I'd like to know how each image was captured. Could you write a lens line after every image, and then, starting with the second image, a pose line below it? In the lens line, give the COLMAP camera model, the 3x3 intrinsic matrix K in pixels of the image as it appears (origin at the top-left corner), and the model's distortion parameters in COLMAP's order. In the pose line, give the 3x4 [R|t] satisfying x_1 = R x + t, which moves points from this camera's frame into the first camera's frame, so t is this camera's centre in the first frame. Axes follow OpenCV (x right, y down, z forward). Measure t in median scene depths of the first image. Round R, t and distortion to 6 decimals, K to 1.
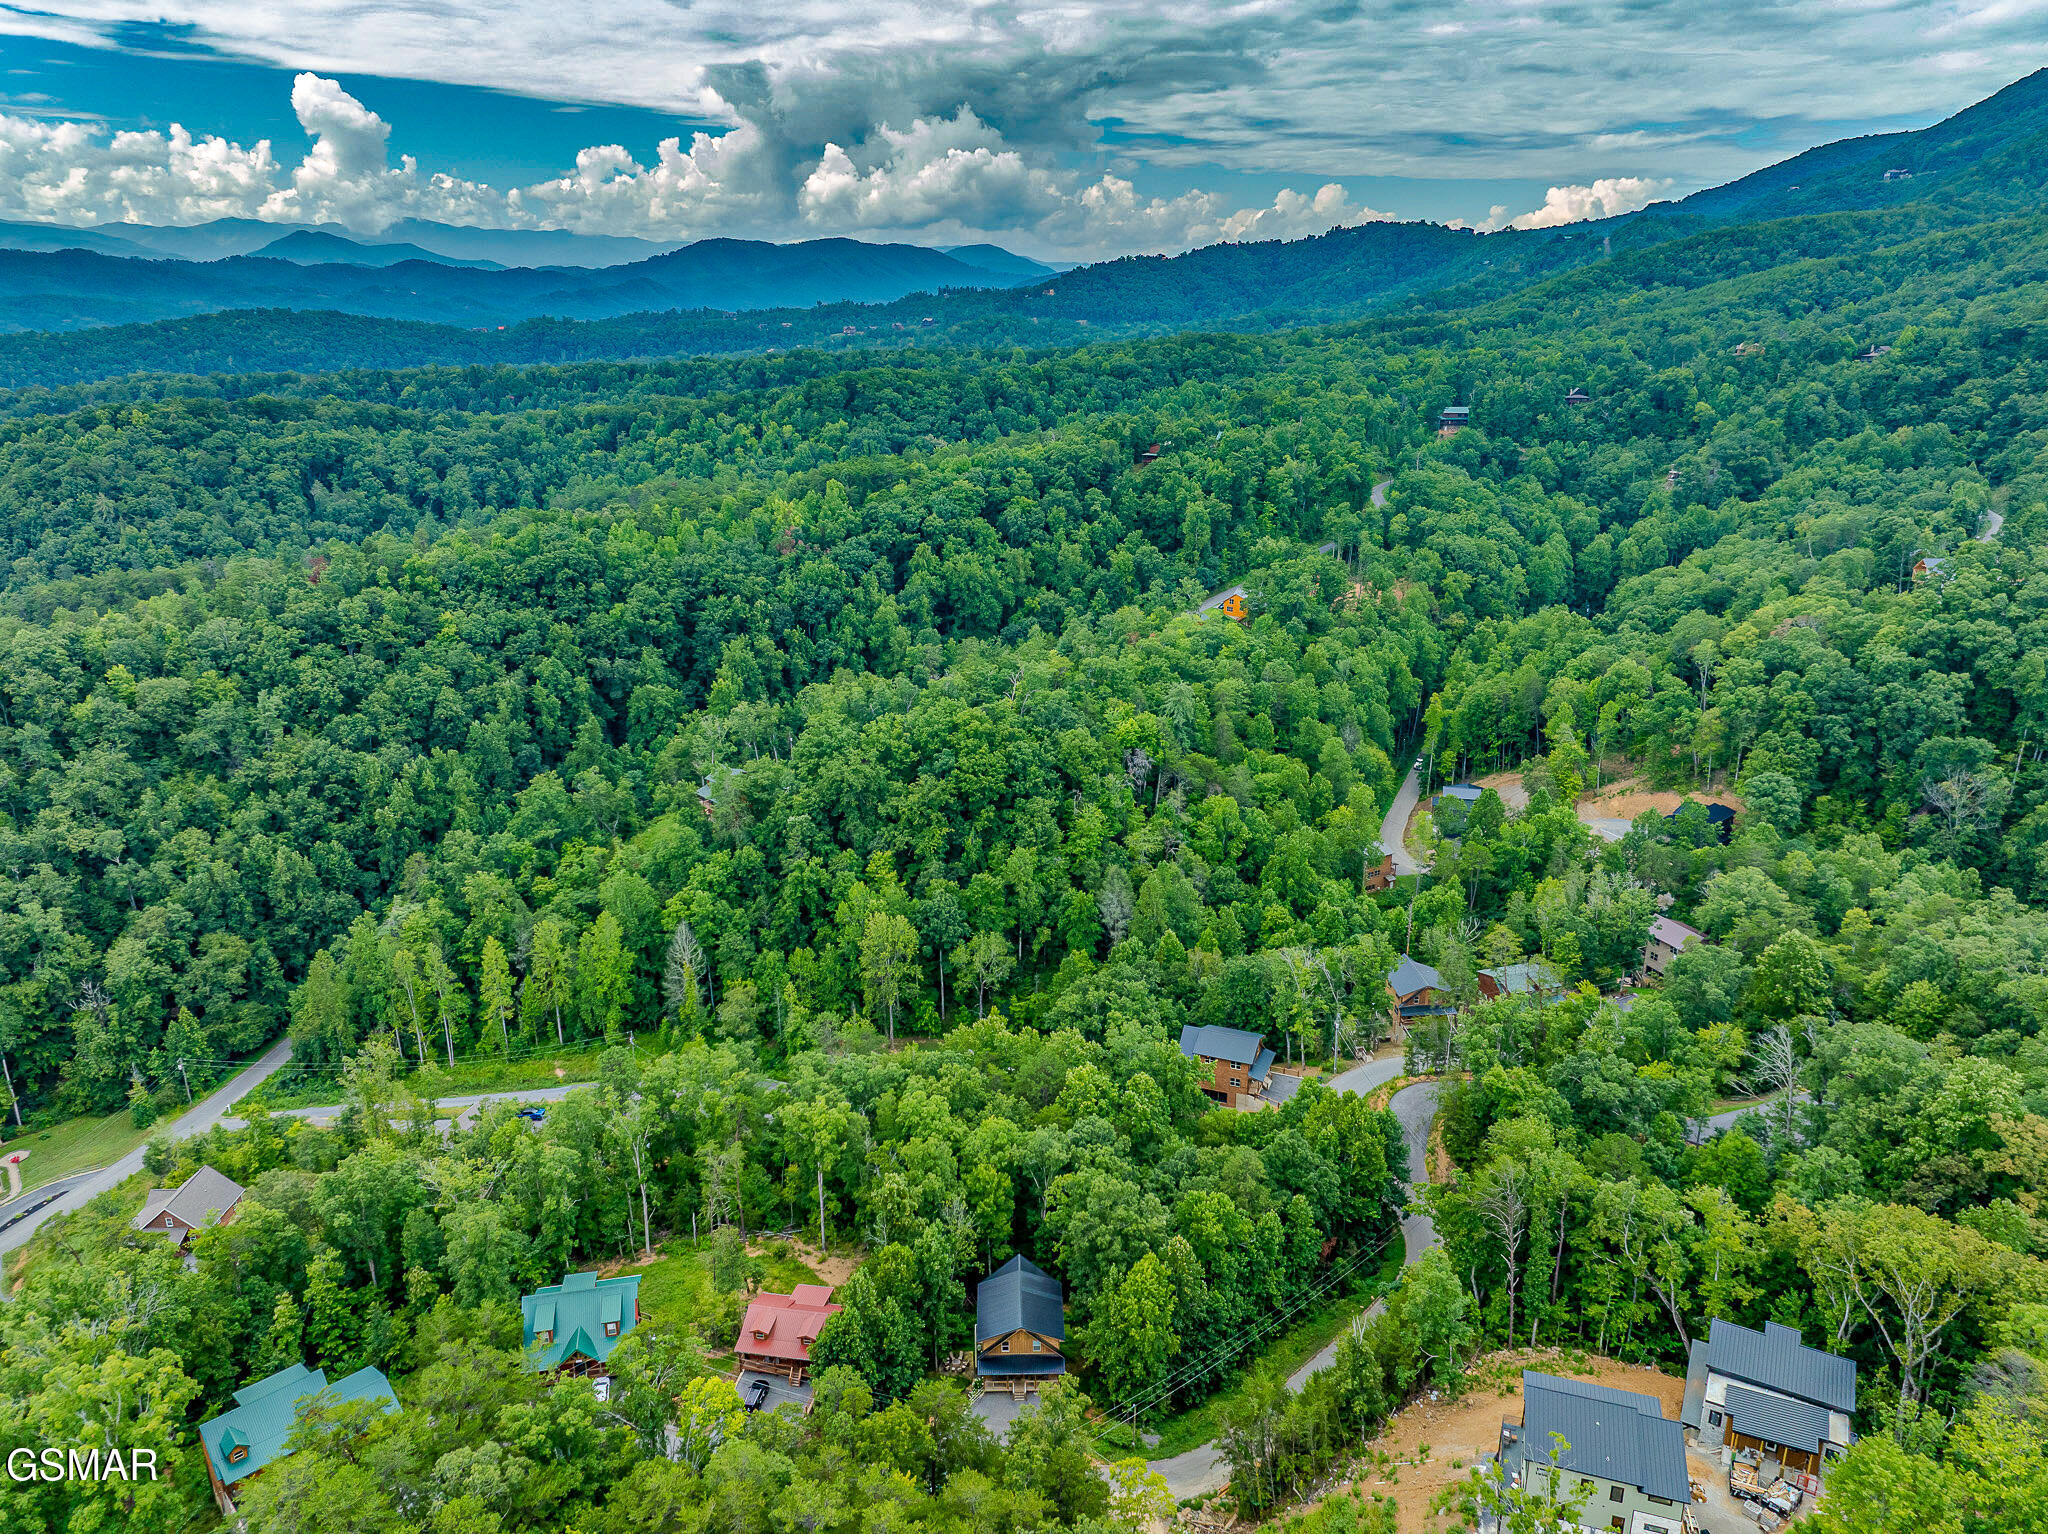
lens RADIAL K [[1398.6, 0, 1024.0], [0, 1398.6, 767.0], [0, 0, 1]] dist [-0.007115, 0.015715]
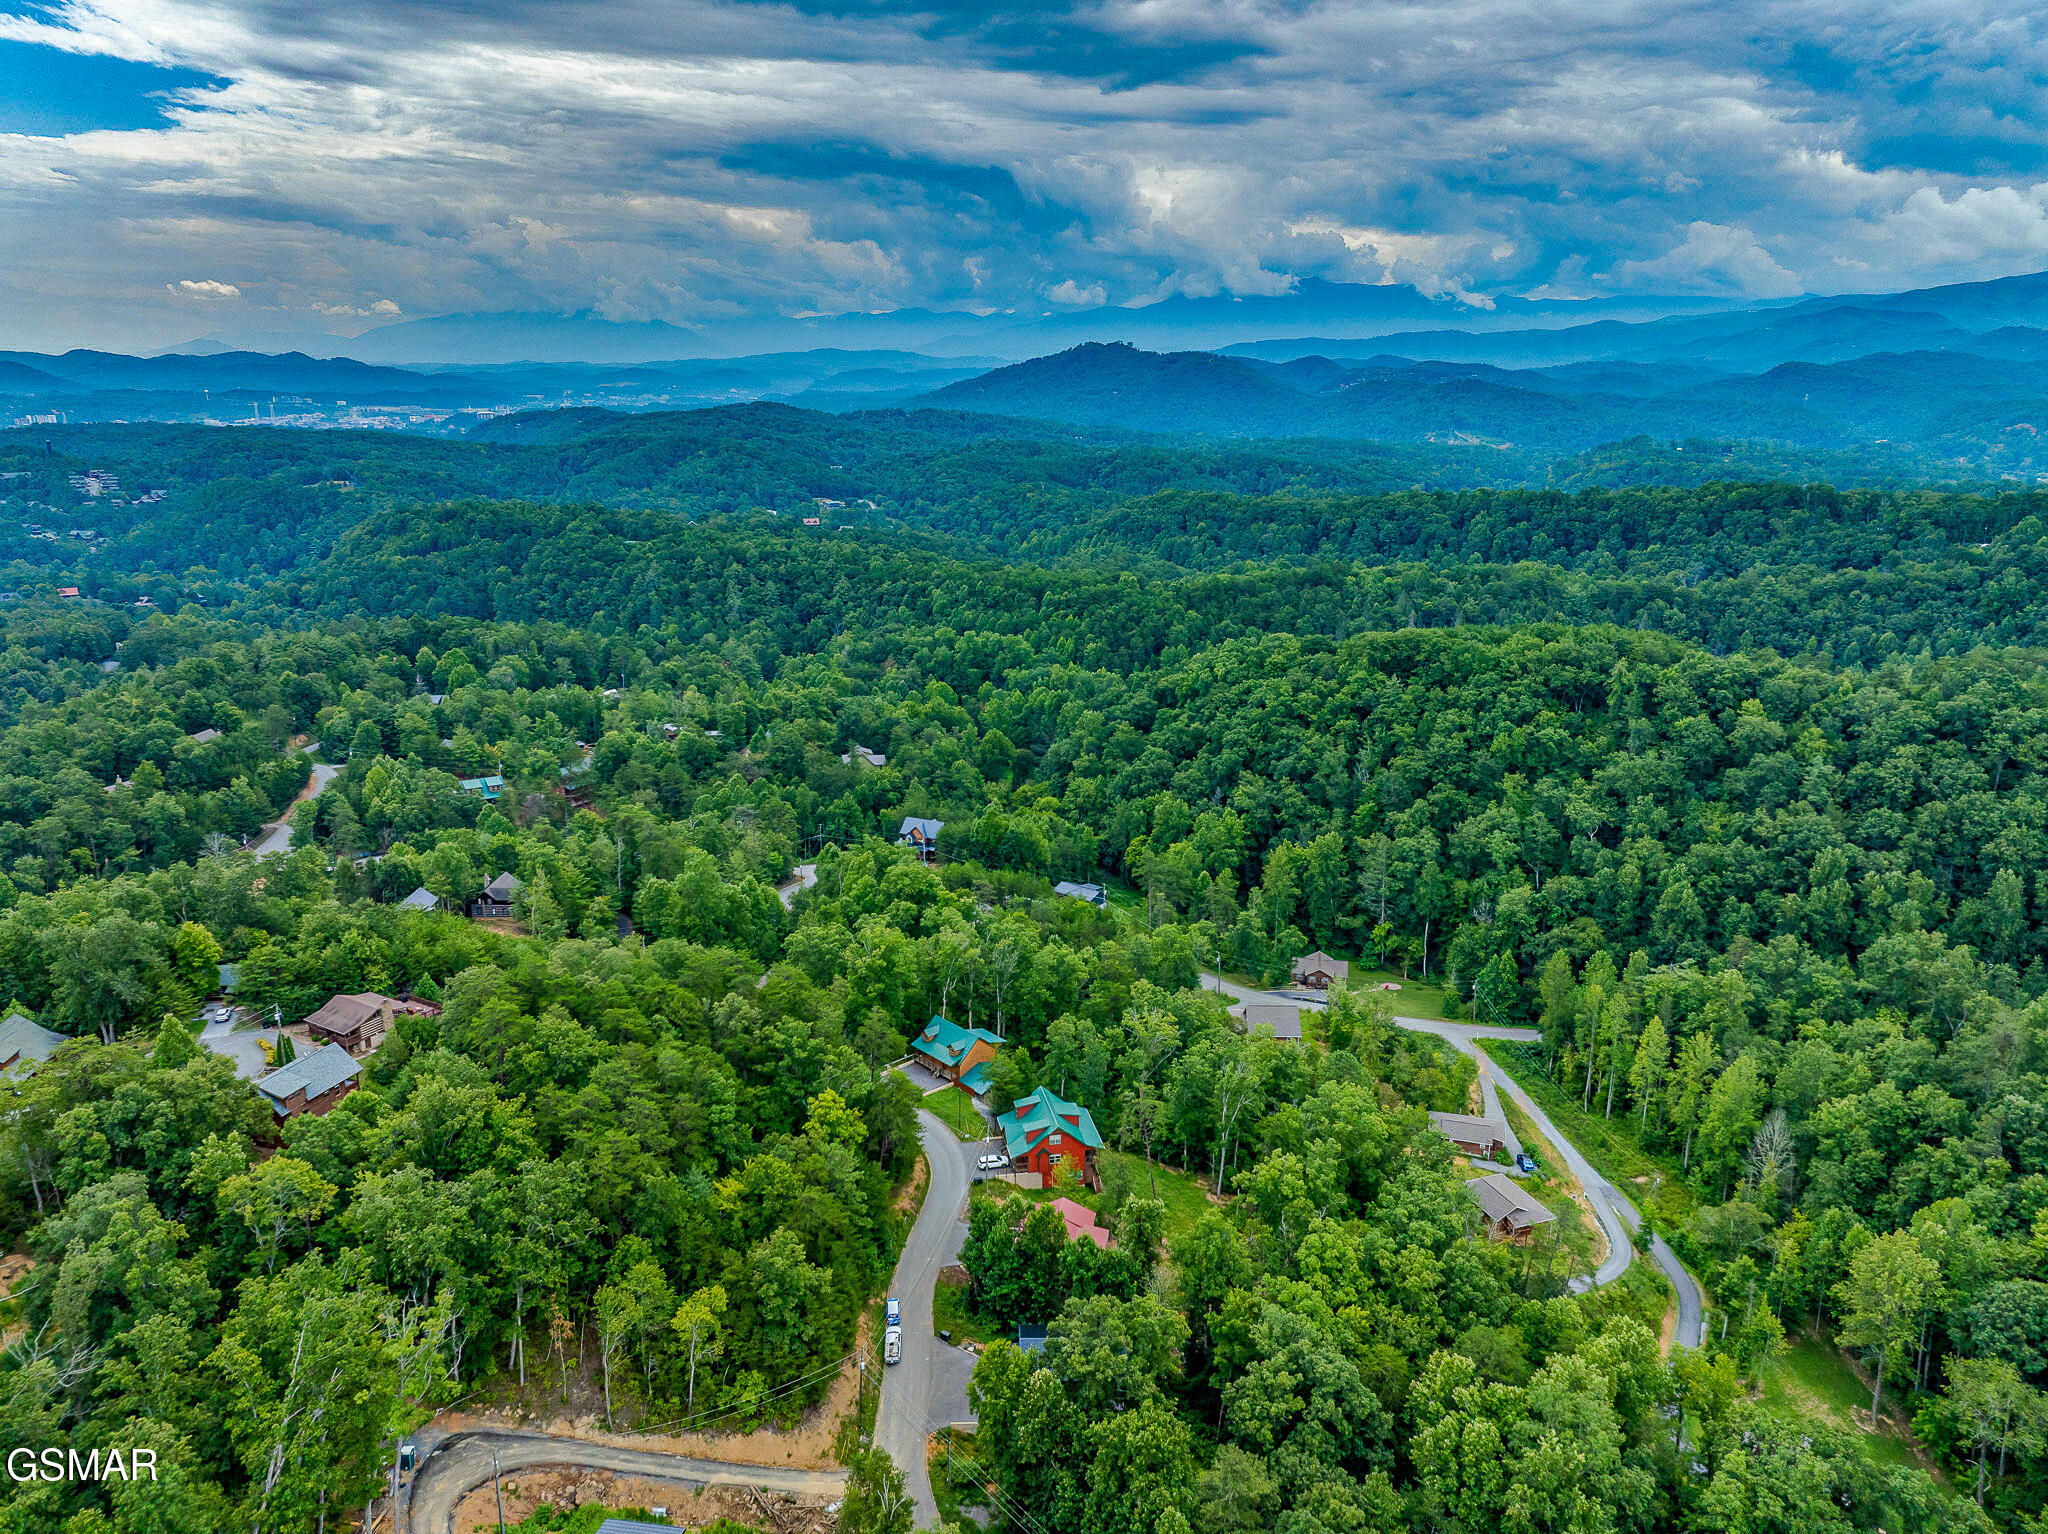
lens RADIAL K [[1398.6, 0, 1024.0], [0, 1398.6, 767.0], [0, 0, 1]] dist [-0.007115, 0.015715]
pose [[-0.016721, 0.271543, -0.962281, 0.376252], [-0.320974, 0.910020, 0.262373, -0.110384], [0.946941, 0.313254, 0.071942, 0.336348]]
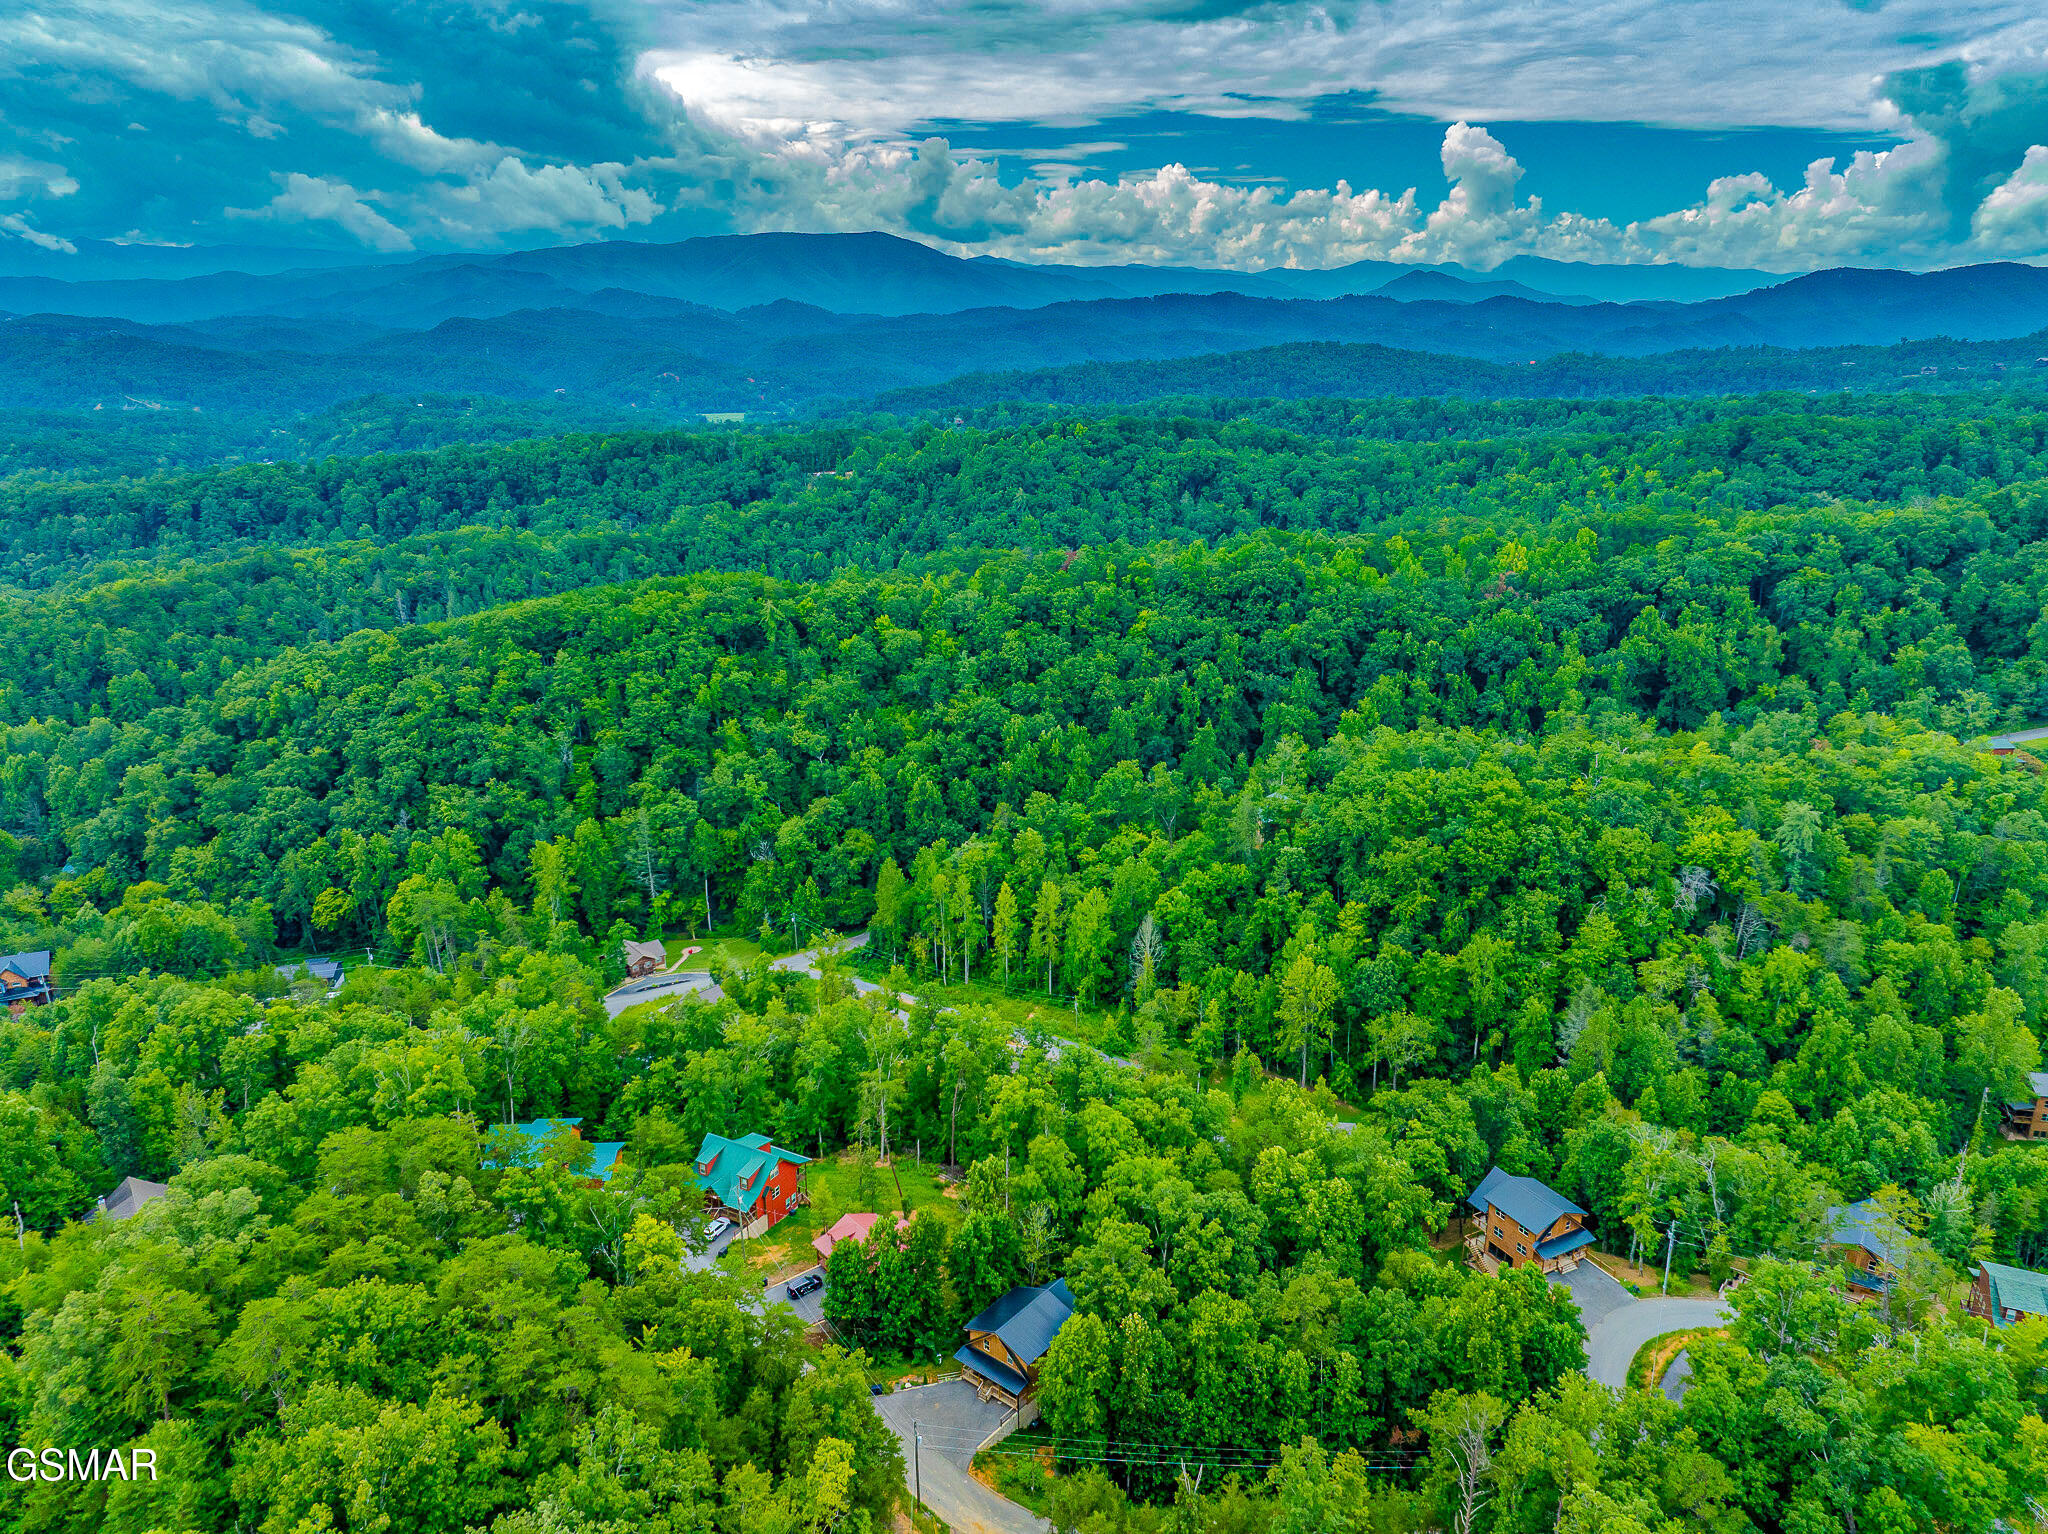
lens RADIAL K [[1398.6, 0, 1024.0], [0, 1398.6, 767.0], [0, 0, 1]] dist [-0.007115, 0.015715]
pose [[0.757567, 0.195888, -0.622671, 0.242352], [-0.209688, 0.976382, 0.052048, -0.026026], [0.618161, 0.091136, 0.780751, 0.072626]]
